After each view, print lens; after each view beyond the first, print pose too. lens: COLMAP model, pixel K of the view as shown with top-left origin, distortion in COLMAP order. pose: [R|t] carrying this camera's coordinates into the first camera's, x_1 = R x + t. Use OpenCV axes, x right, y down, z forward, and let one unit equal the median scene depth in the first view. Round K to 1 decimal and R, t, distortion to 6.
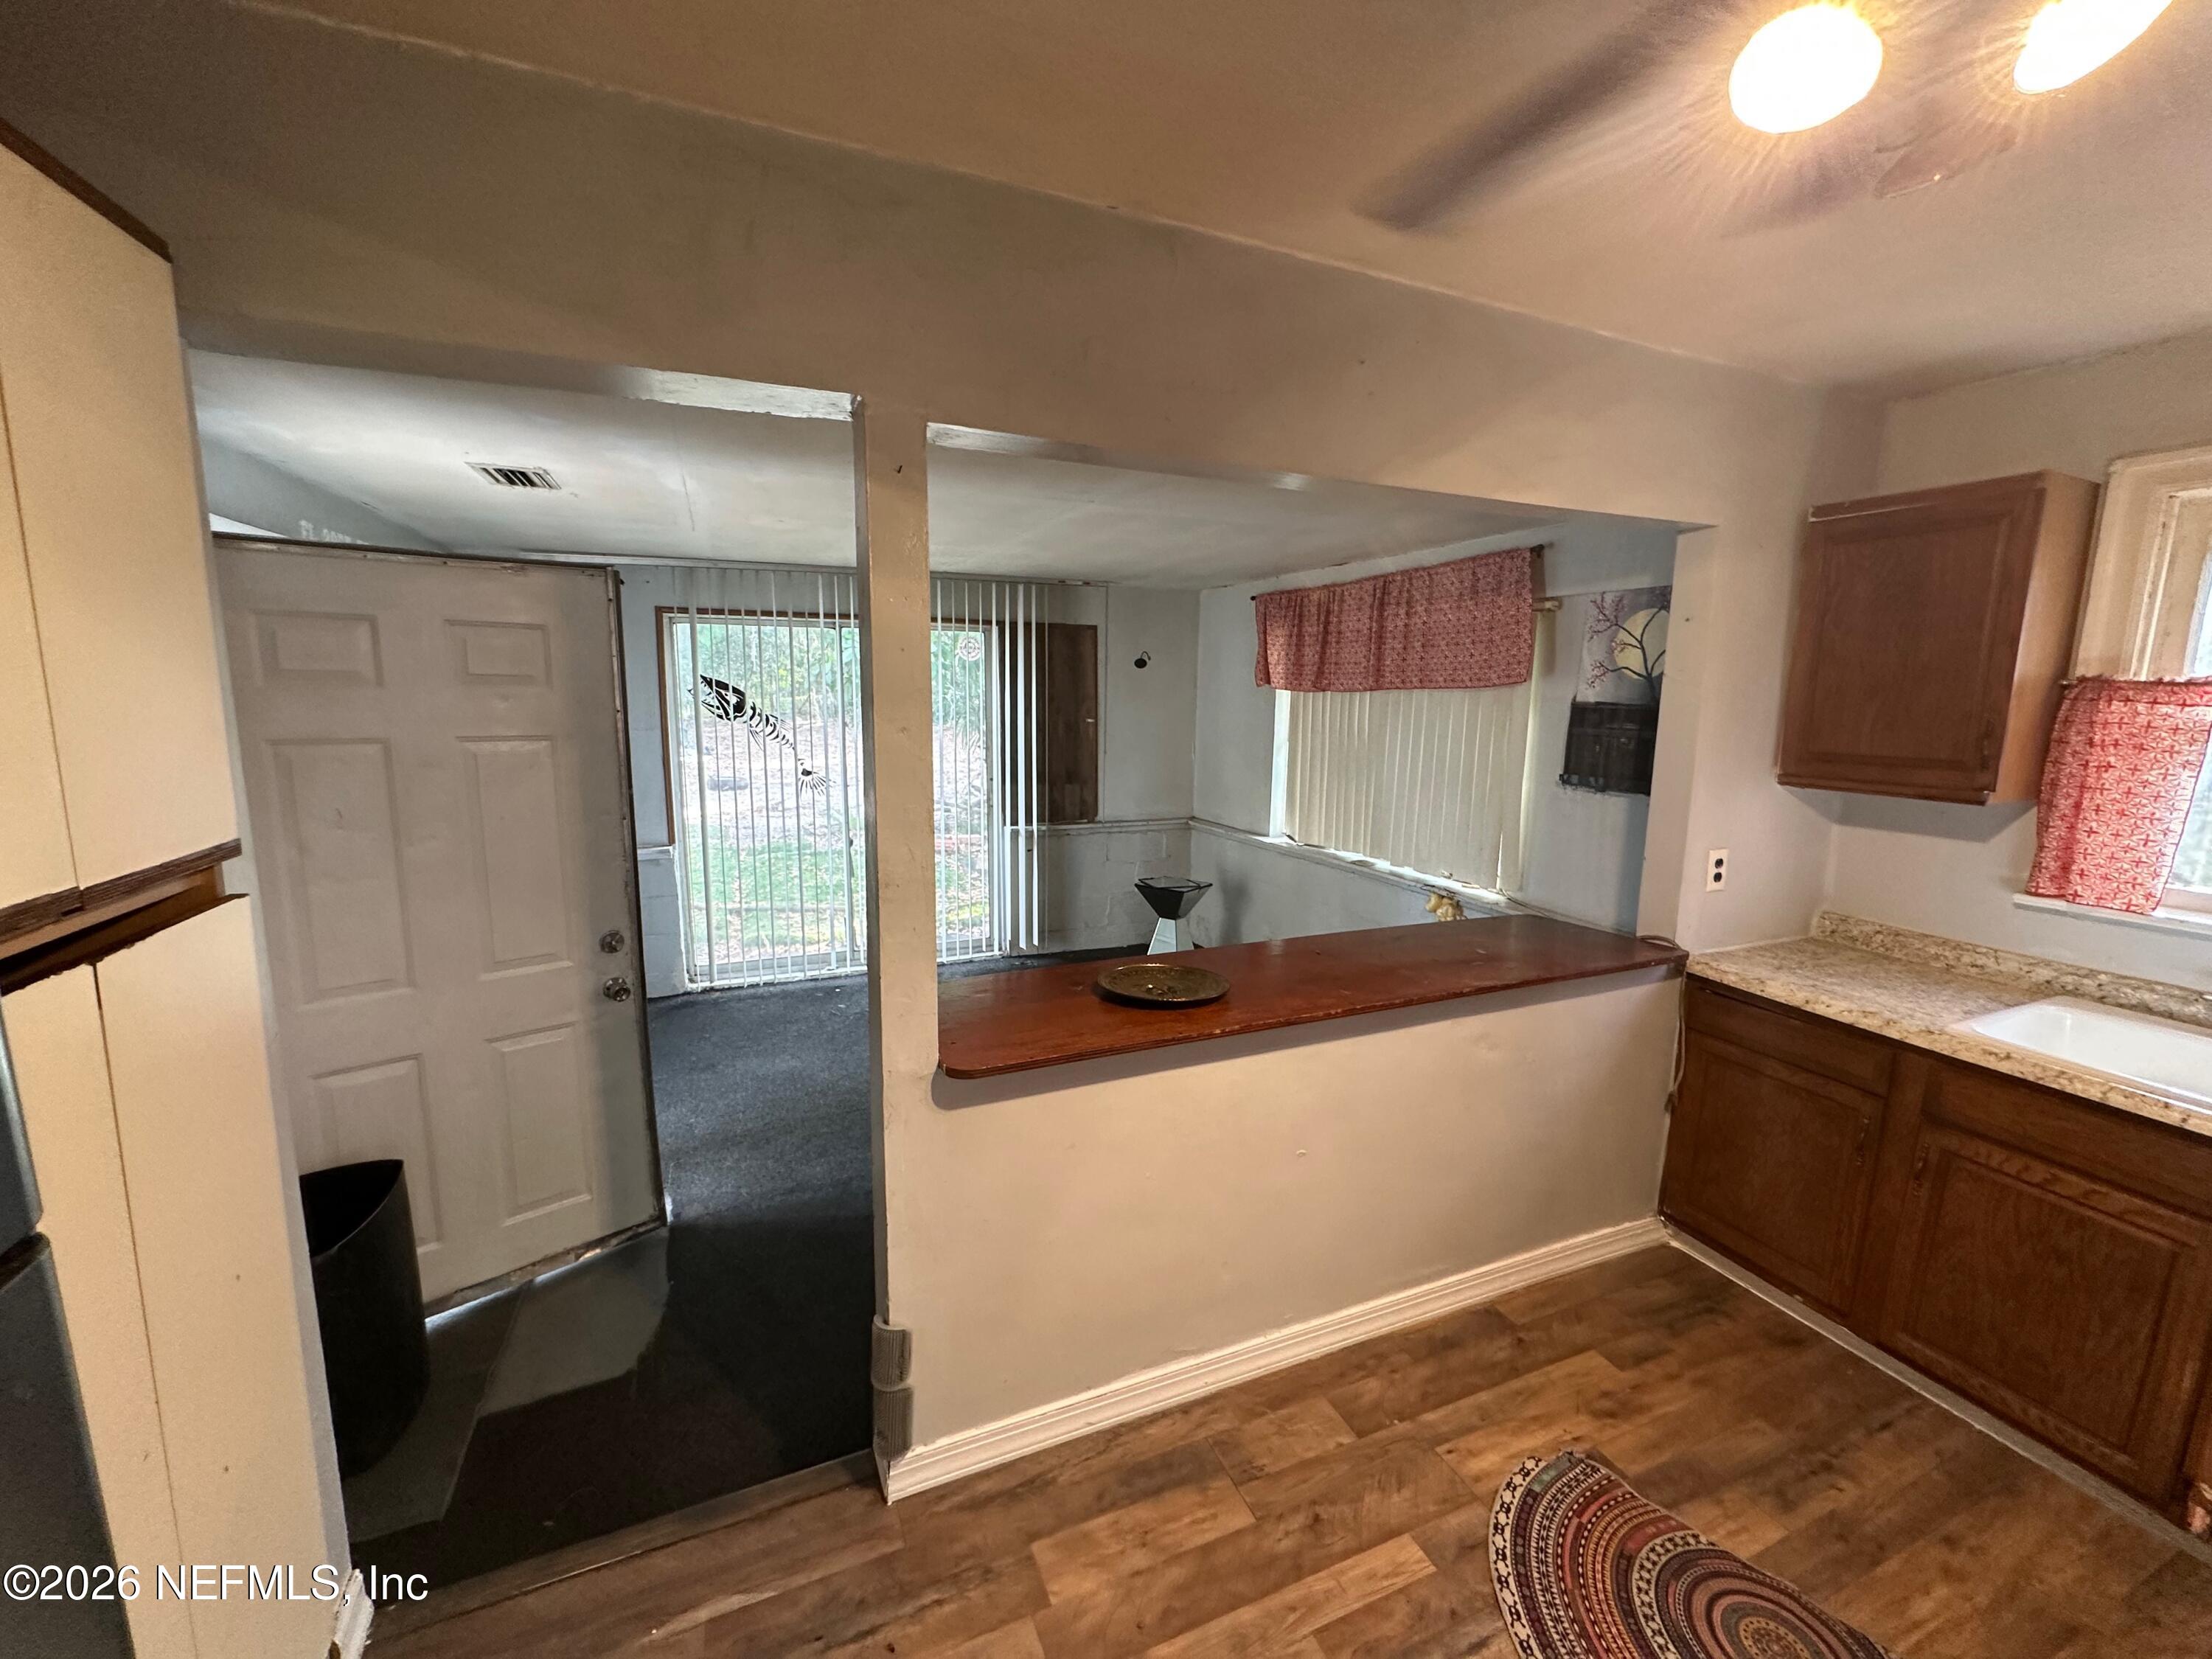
lens RADIAL K [[885.0, 0, 1106.1], [0, 885.0, 832.4], [0, 0, 1]] dist [-0.003688, 0.000958]
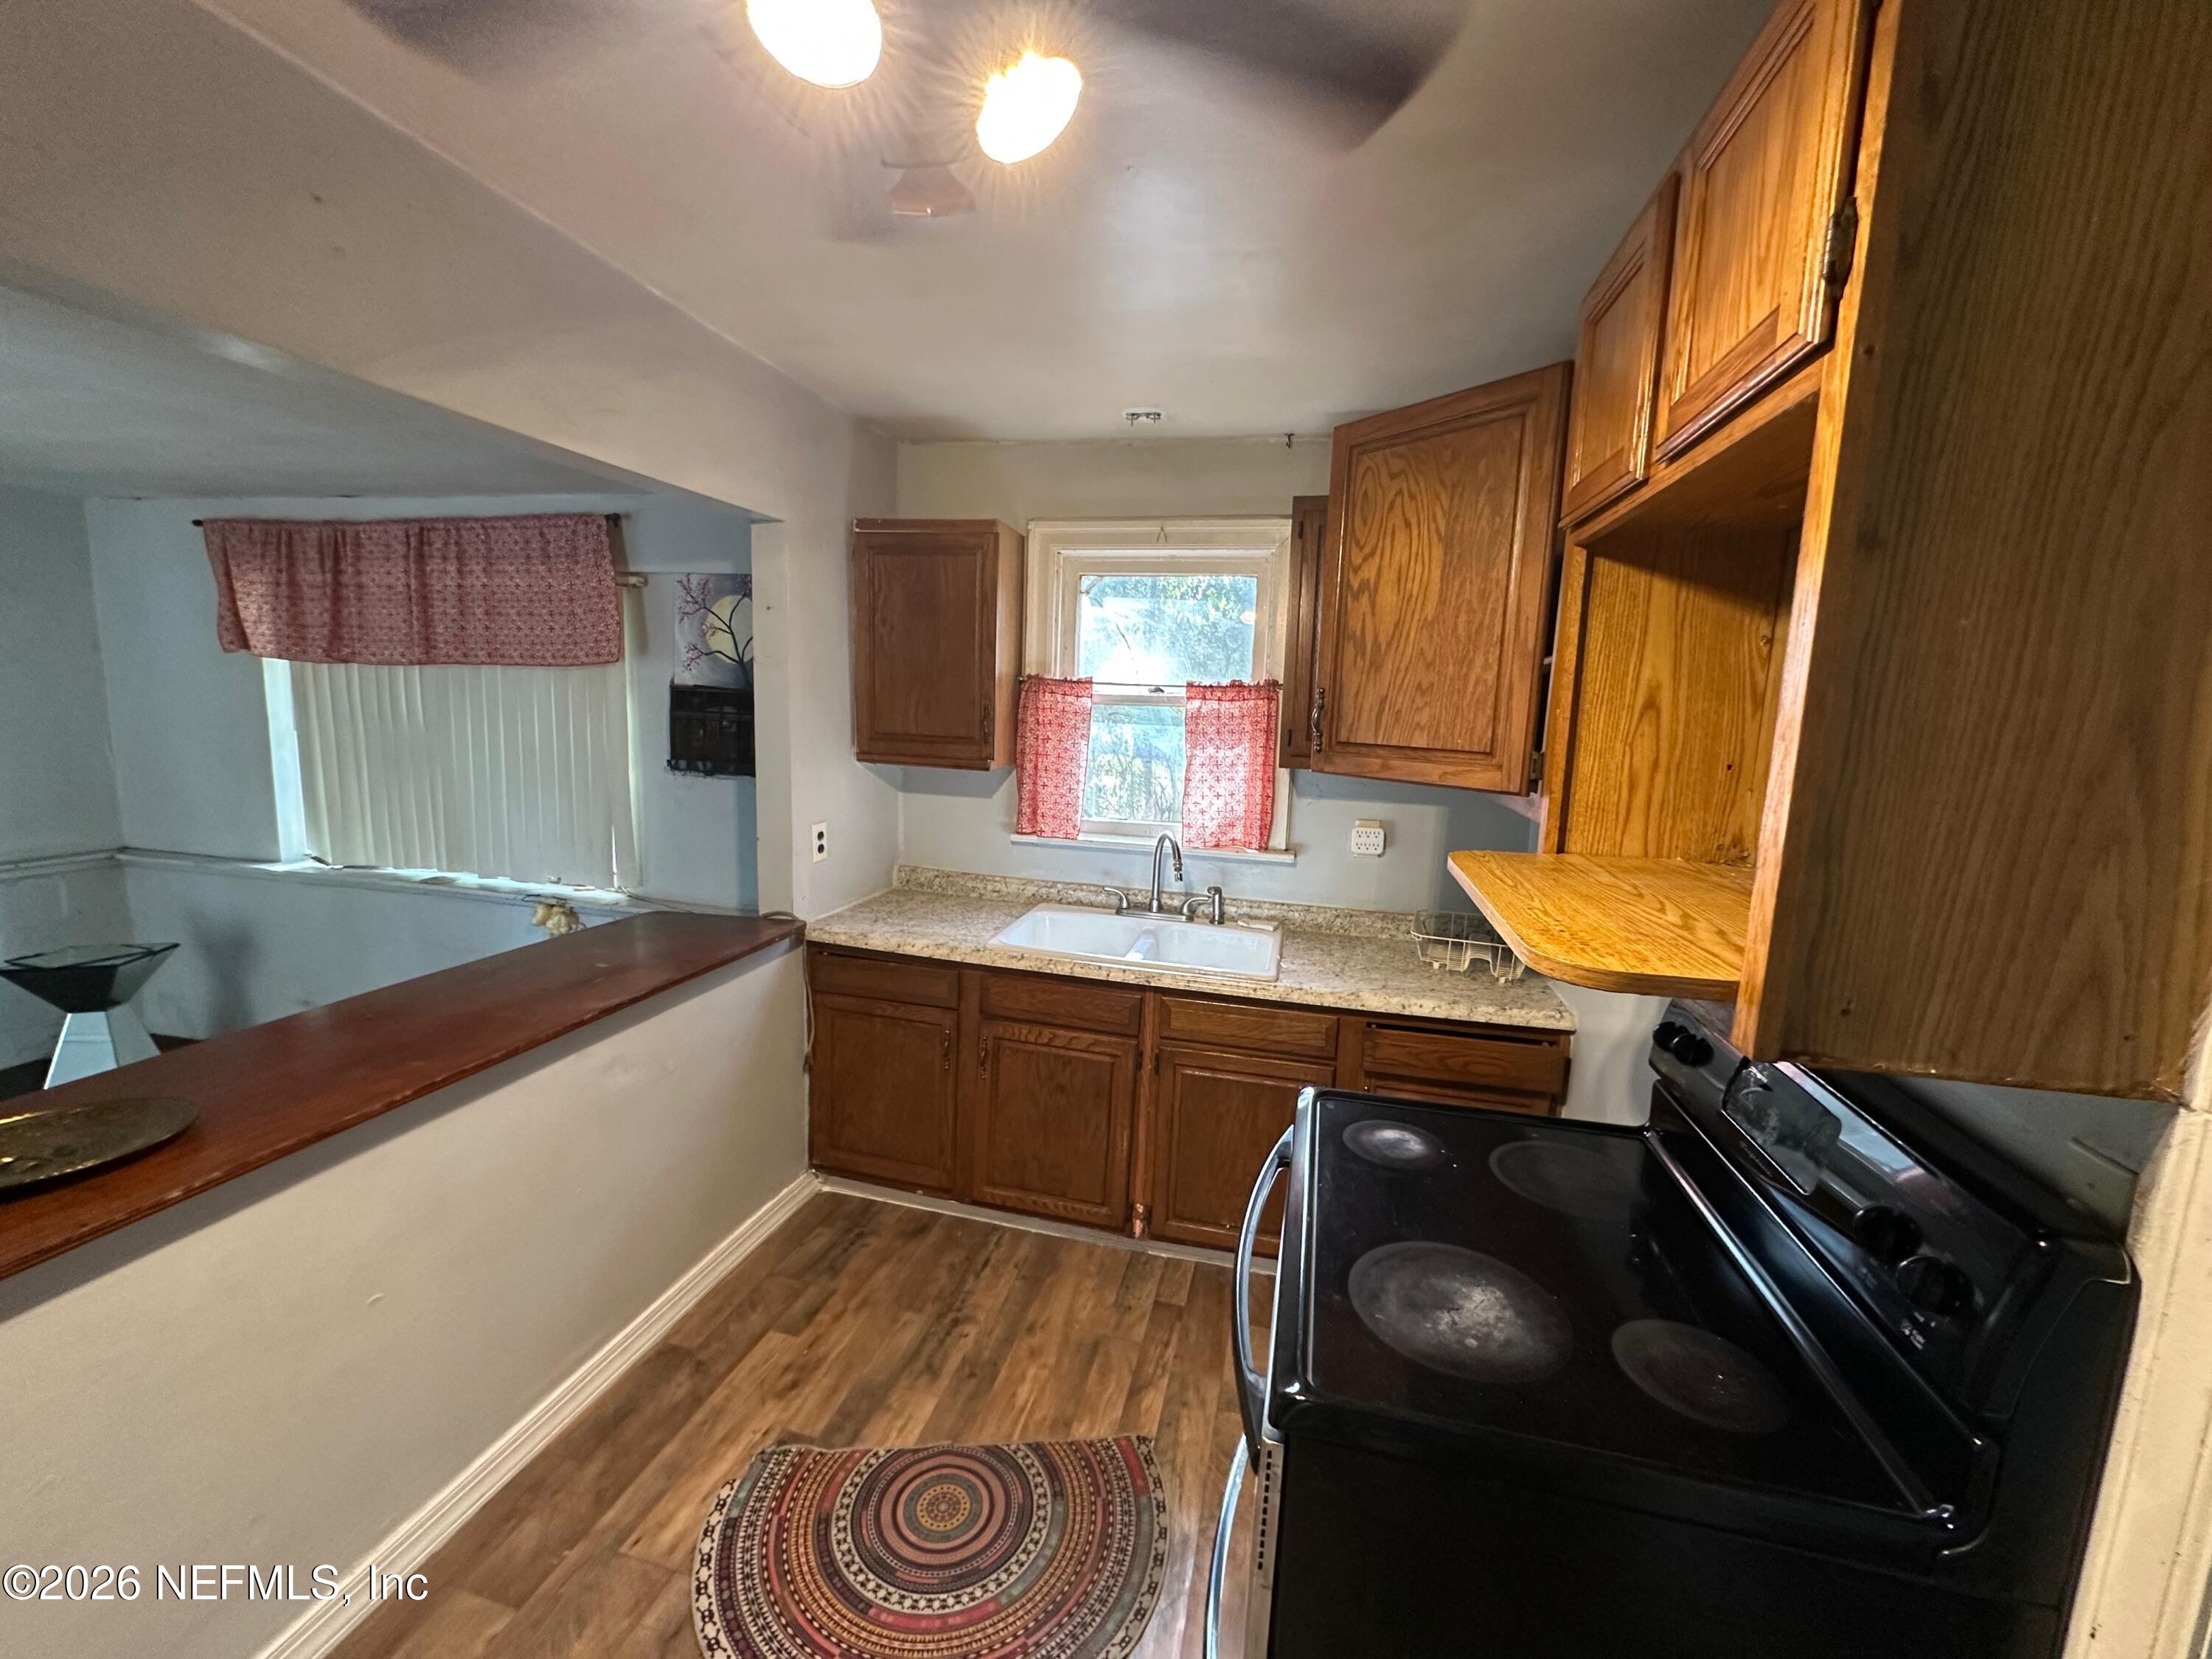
lens RADIAL K [[892.5, 0, 1114.9], [0, 892.5, 833.4], [0, 0, 1]] dist [-0.008521, 0.000459]
pose [[0.593748, -0.107748, 0.797405, 0.031190], [0.092637, 0.993558, 0.065275, -0.006306], [-0.799301, 0.035112, 0.599904, 0.047747]]
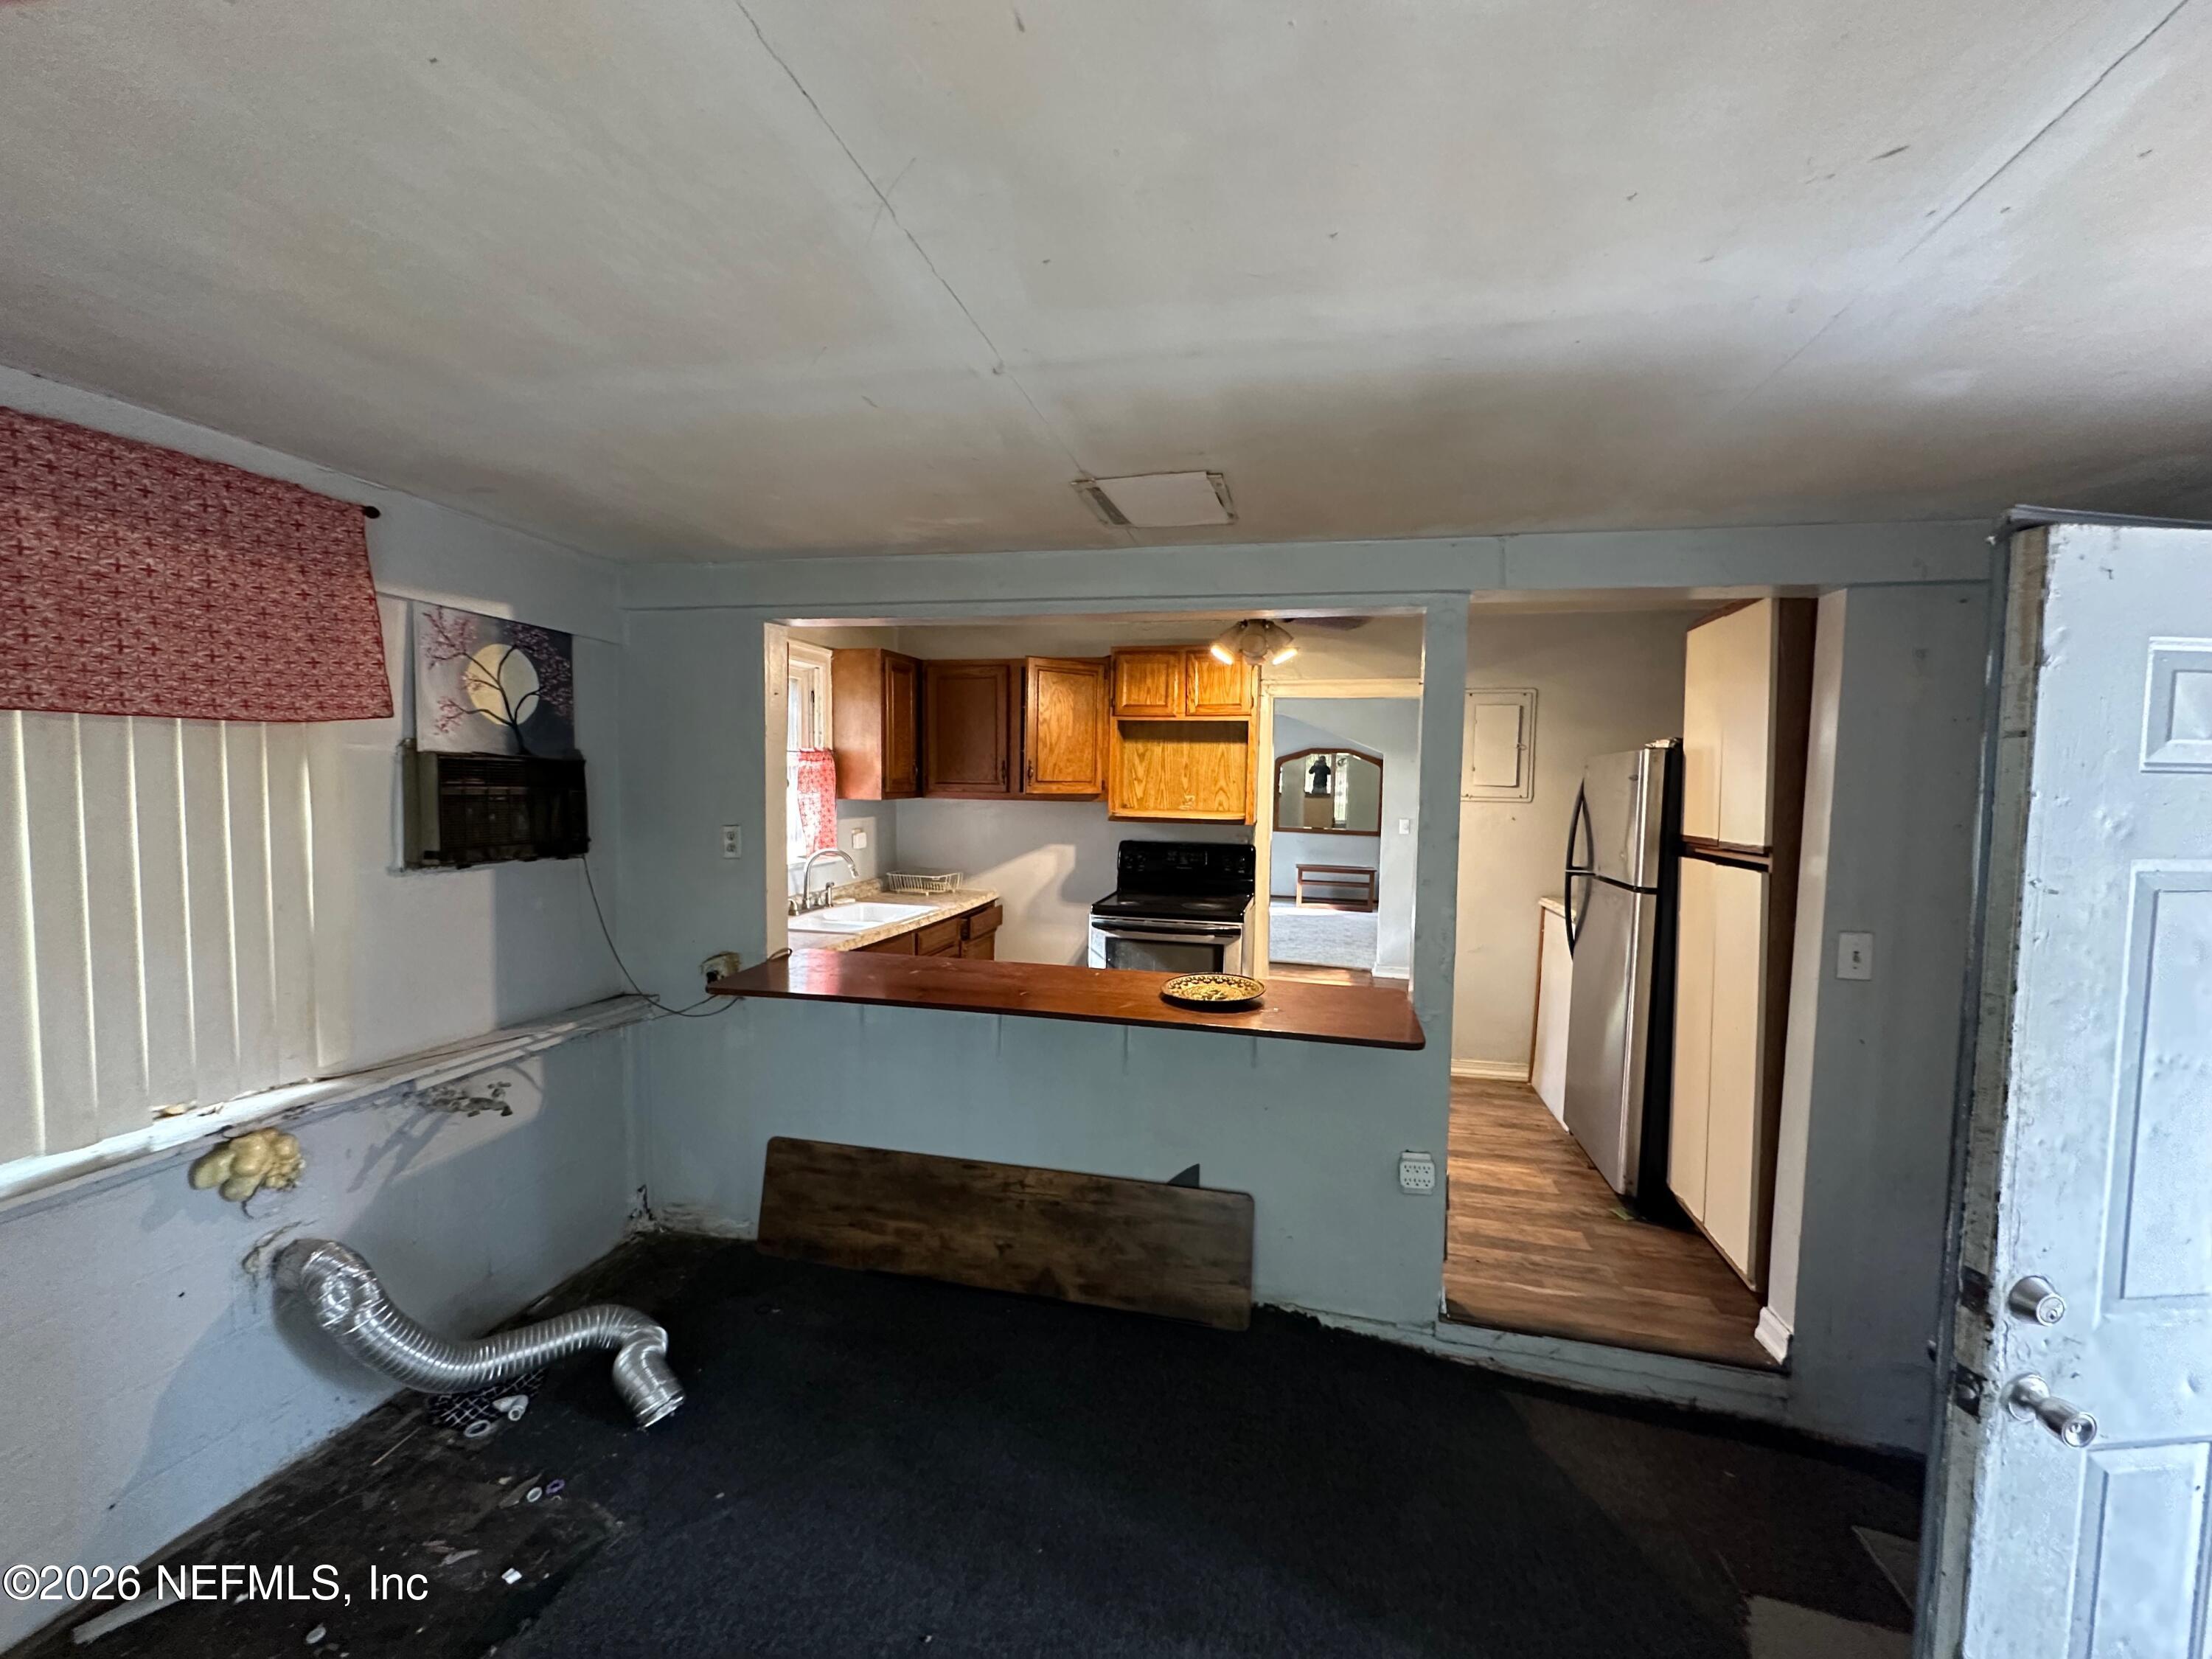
lens RADIAL K [[885.0, 0, 1106.1], [0, 885.0, 832.4], [0, 0, 1]] dist [-0.003688, 0.000958]
pose [[-0.799765, -0.063604, 0.596935, -0.471492], [0.064224, 0.979599, 0.190424, -0.255536], [-0.596868, 0.190632, -0.779364, 1.725418]]
